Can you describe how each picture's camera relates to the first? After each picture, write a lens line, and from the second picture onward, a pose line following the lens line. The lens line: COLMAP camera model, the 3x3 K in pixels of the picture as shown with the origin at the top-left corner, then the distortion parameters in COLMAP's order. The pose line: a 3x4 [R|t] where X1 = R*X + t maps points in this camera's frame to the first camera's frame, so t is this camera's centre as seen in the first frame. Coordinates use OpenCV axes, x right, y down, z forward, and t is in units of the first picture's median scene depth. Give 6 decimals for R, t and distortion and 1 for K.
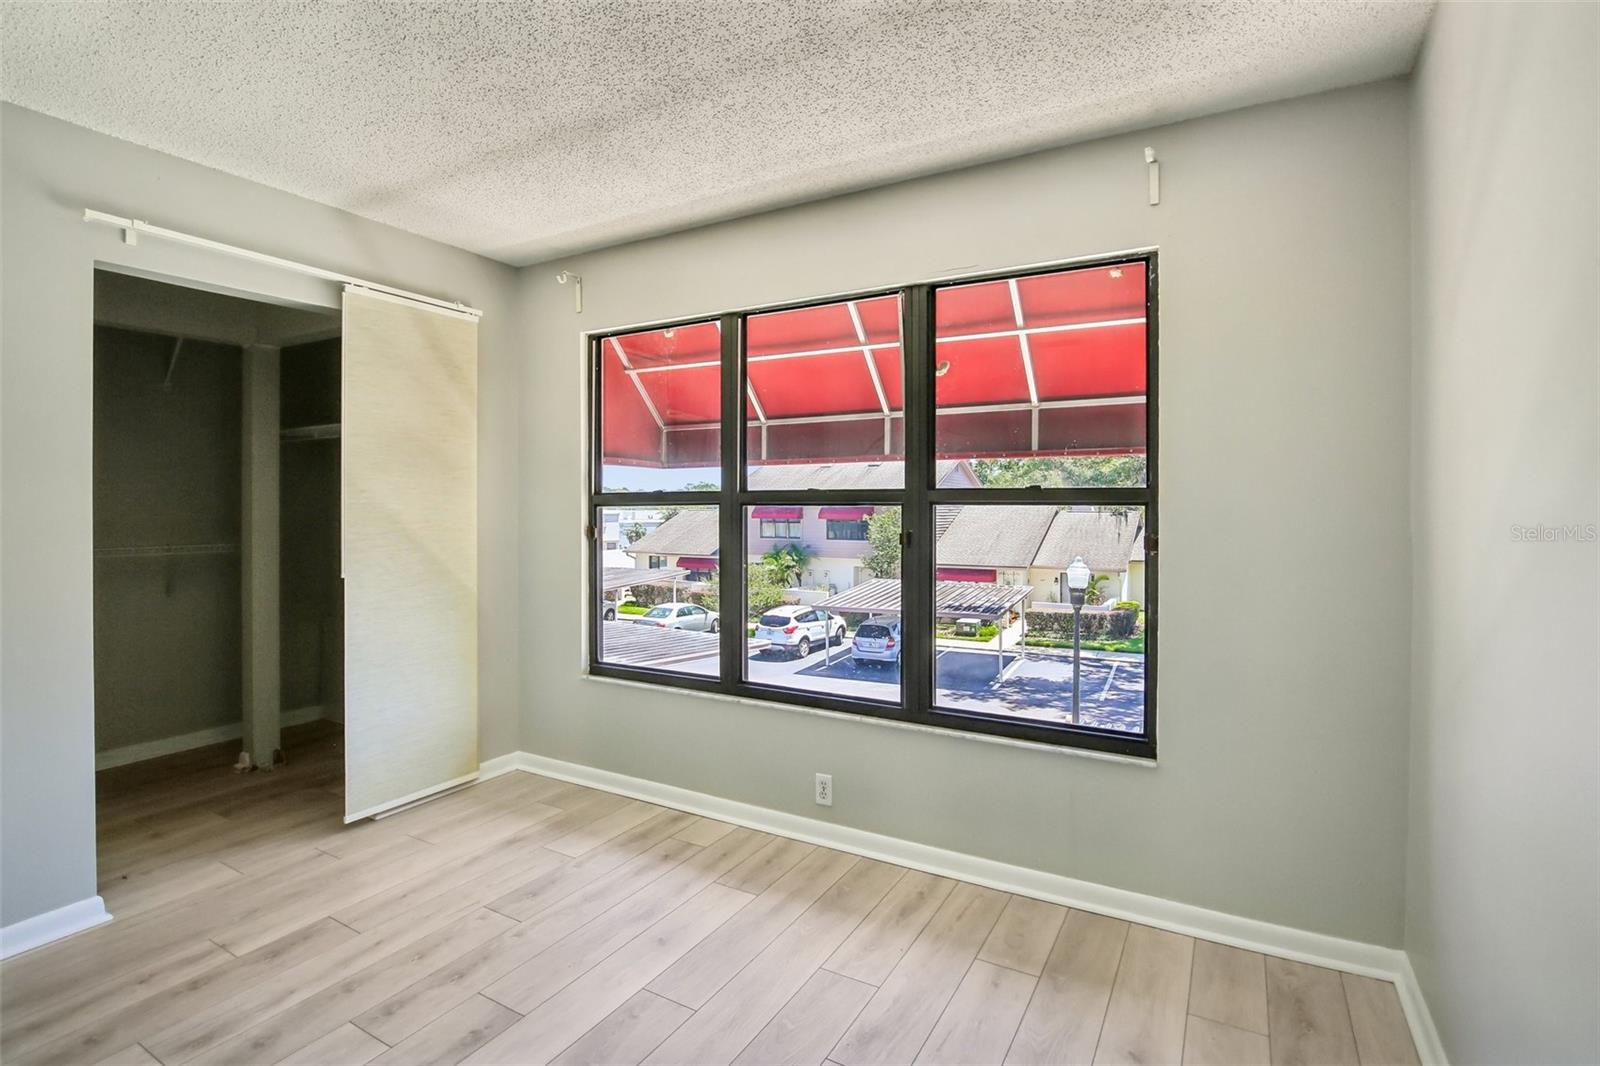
lens RADIAL K [[749.9, 0, 795.8], [0, 749.9, 512.5], [0, 0, 1]] dist [-0.017421, 0.000742]
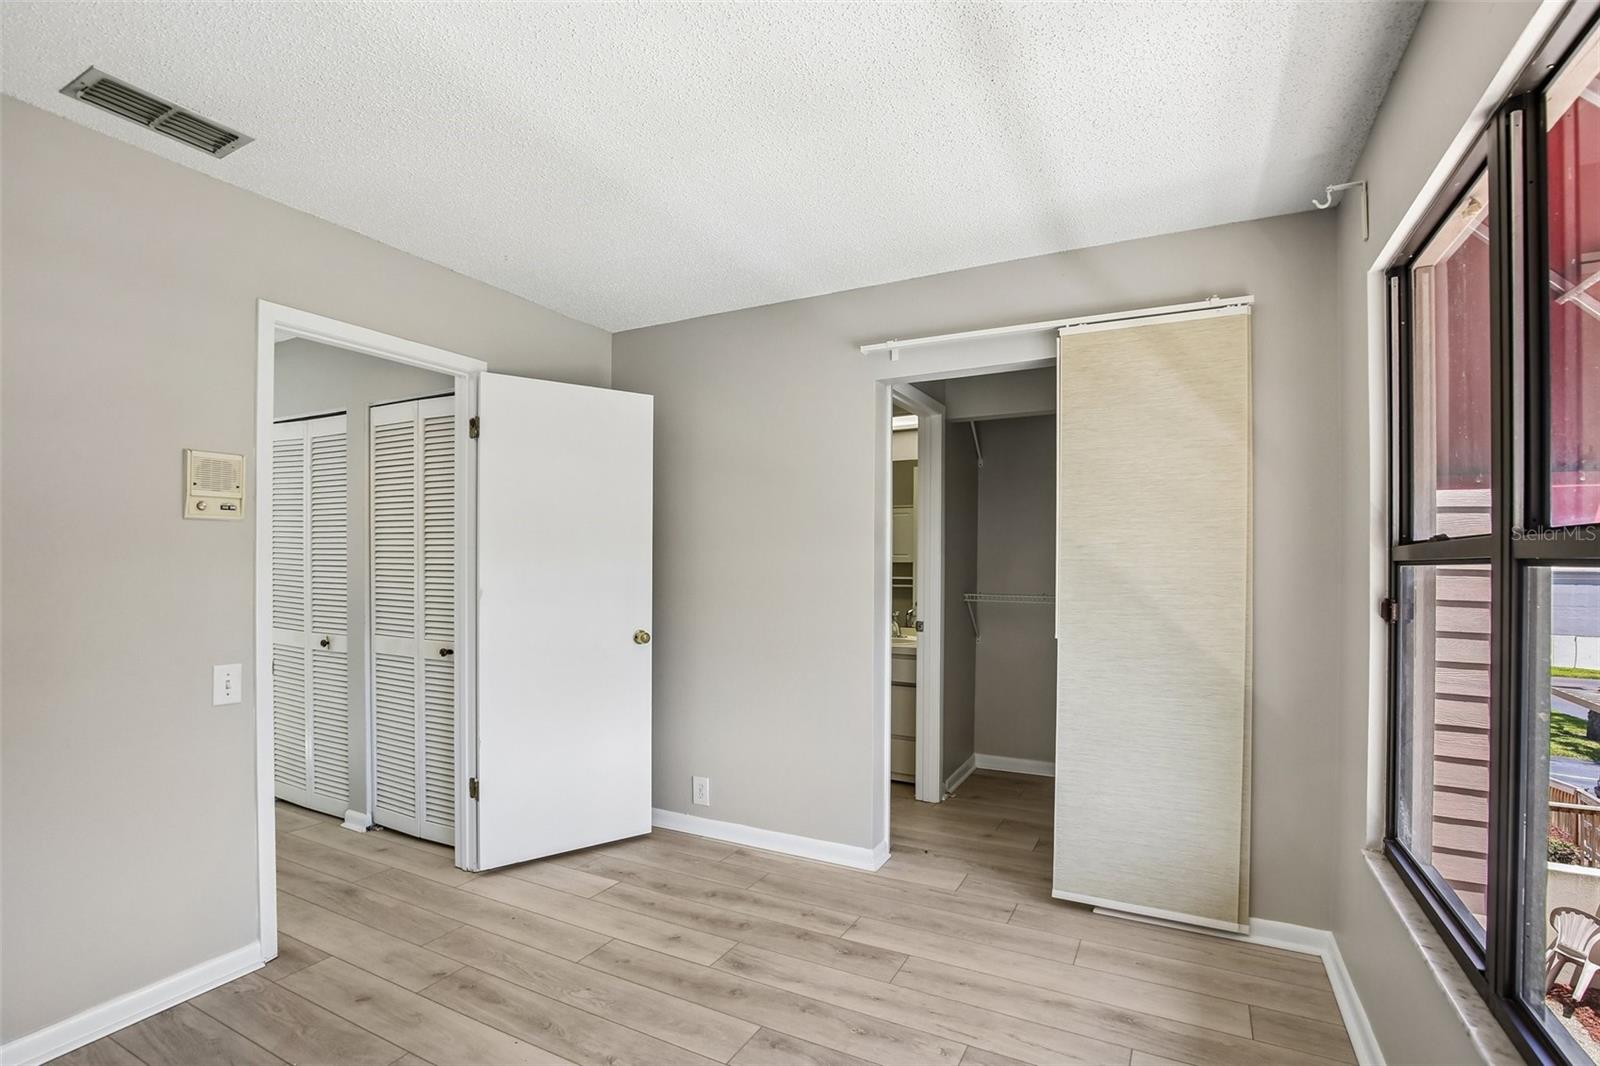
lens RADIAL K [[739.0, 0, 796.3], [0, 739.0, 556.6], [0, 0, 1]] dist [-0.030183, 0.000079]
pose [[0.056237, -0.004083, -0.998409, 0.351875], [-0.012157, 0.999915, -0.004774, -0.008260], [0.998343, 0.012406, 0.056183, 0.697031]]
